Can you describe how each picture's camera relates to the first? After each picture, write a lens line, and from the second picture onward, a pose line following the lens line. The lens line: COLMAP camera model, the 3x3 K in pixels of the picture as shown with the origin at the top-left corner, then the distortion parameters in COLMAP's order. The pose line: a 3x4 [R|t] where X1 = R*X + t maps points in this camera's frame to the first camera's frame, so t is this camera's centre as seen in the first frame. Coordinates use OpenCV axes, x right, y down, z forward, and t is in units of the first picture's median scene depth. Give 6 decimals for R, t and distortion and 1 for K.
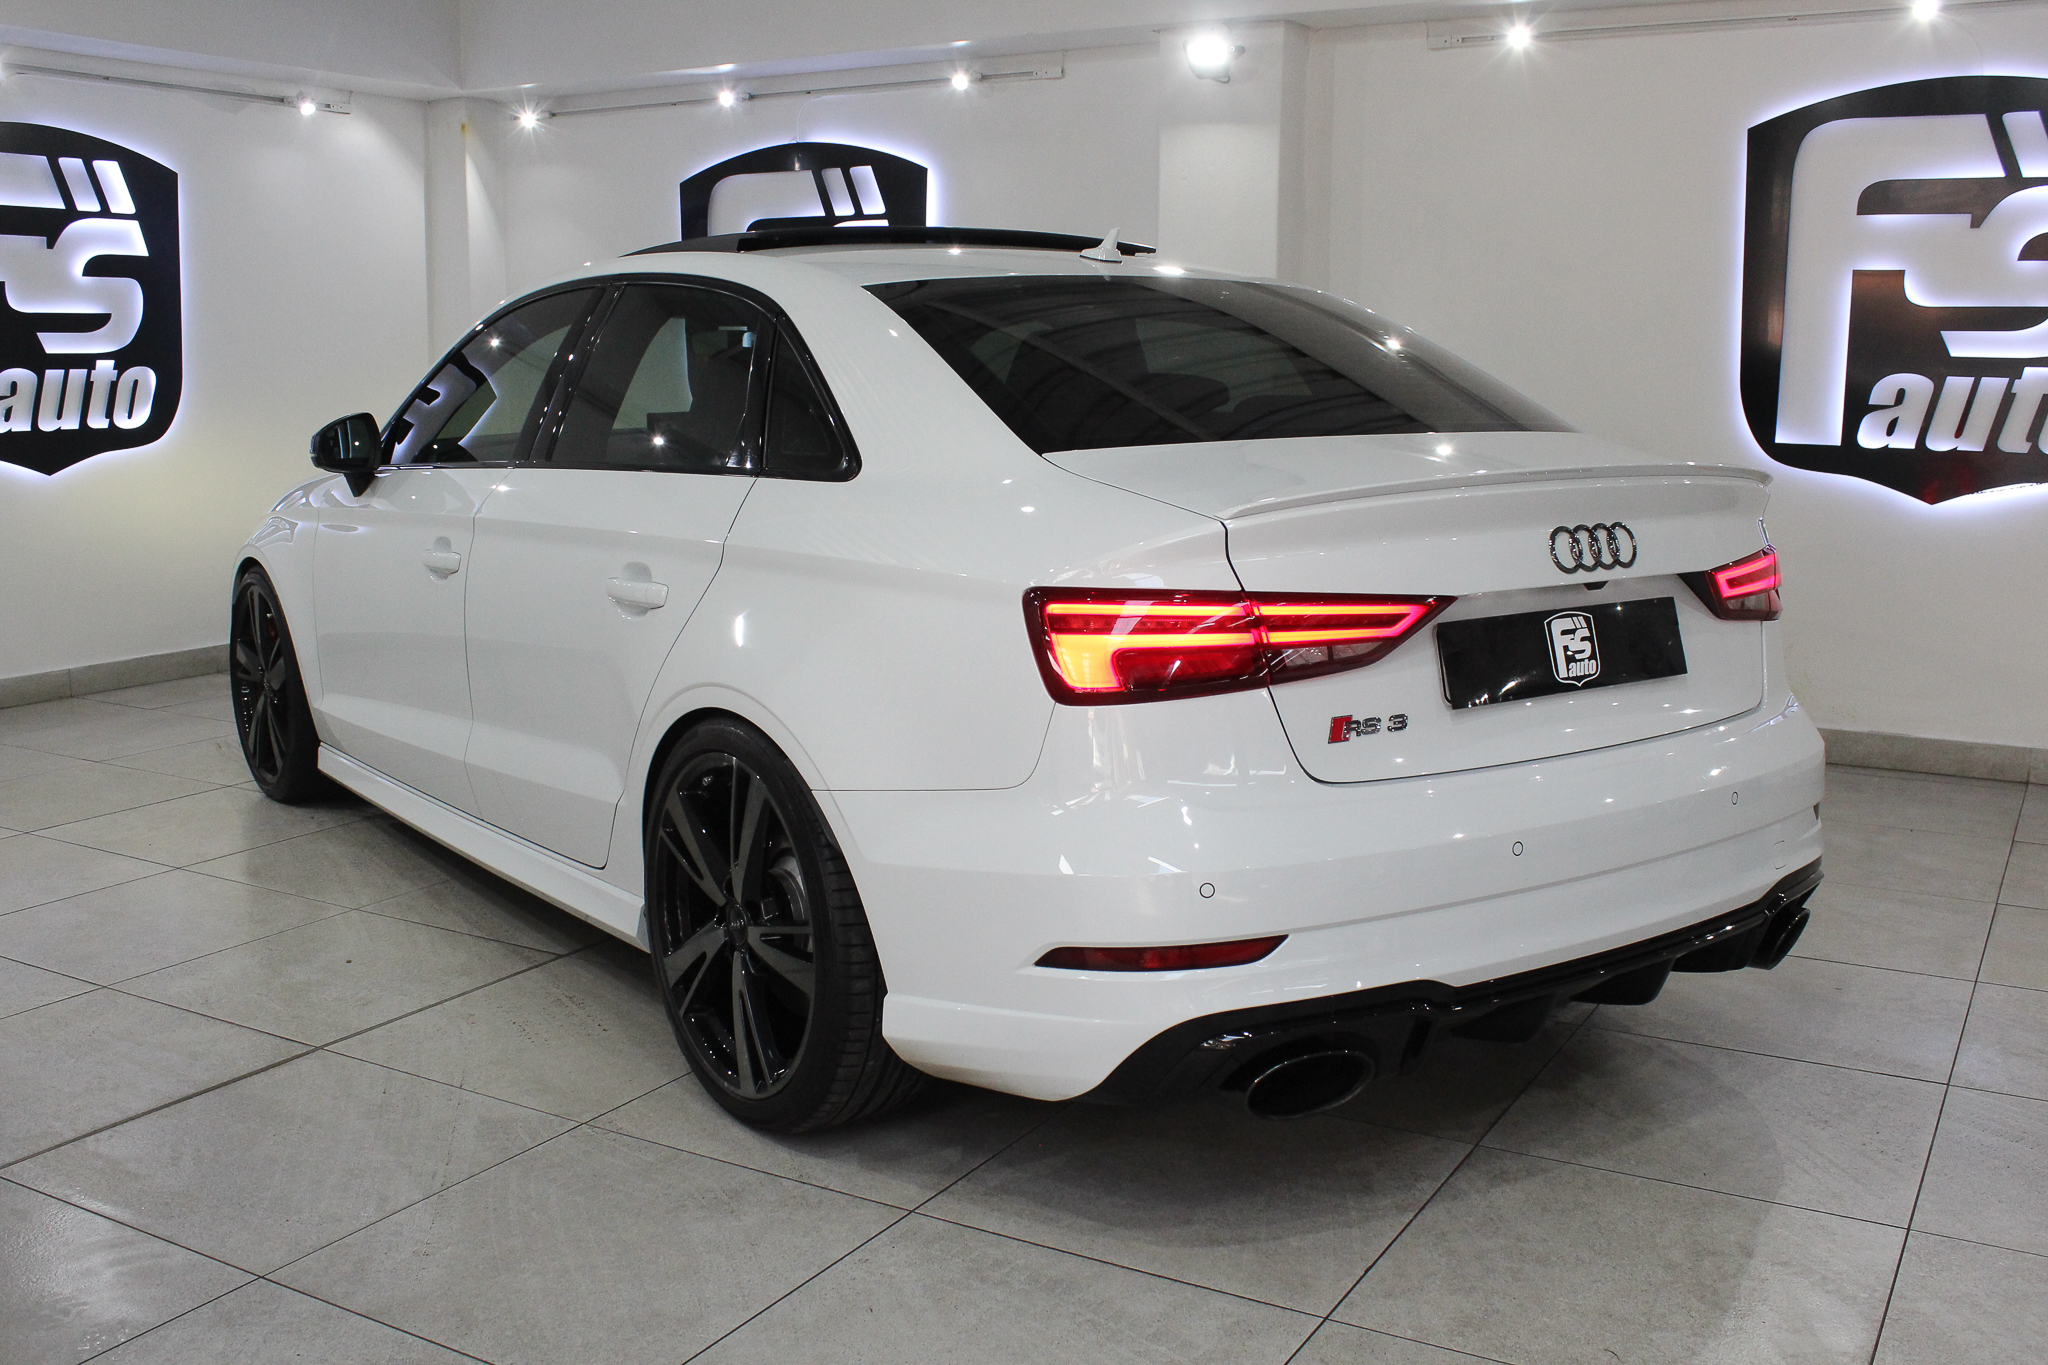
lens RADIAL K [[1986.5, 0, 1014.0], [0, 1986.5, 684.5], [0, 0, 1]] dist [-0.184483, 0.251363]
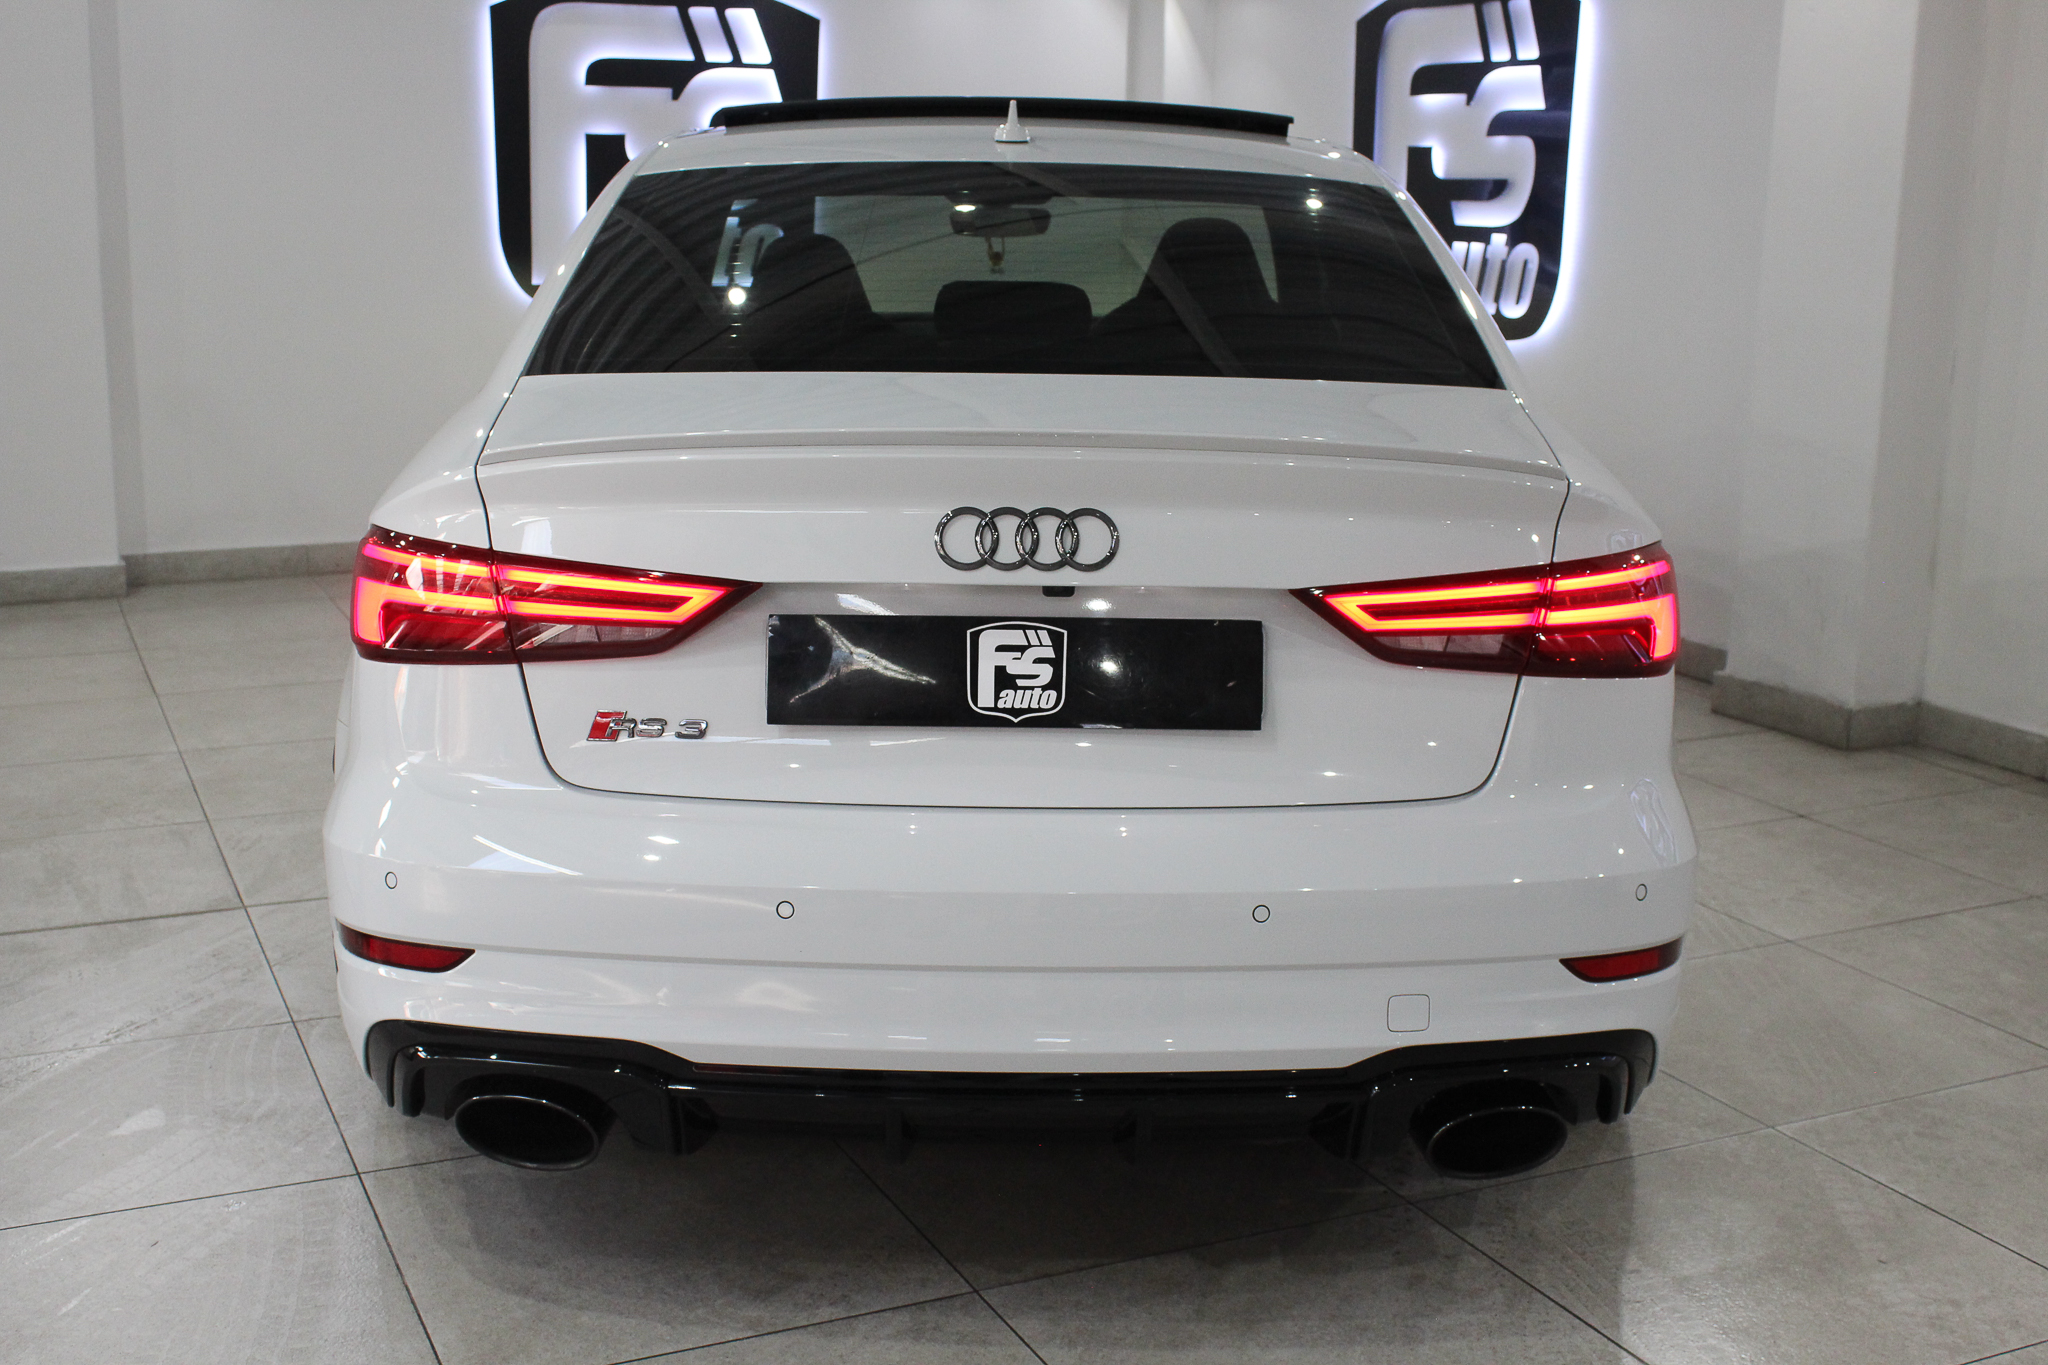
lens RADIAL K [[2324.7, 0, 1025.1], [0, 2324.7, 696.0], [0, 0, 1]] dist [-0.109113, 0.137602]
pose [[0.820729, 0.134196, -0.555333, 0.785299], [-0.109523, 0.990951, 0.077599, -0.078528], [0.560721, -0.002866, 0.828000, 0.264974]]
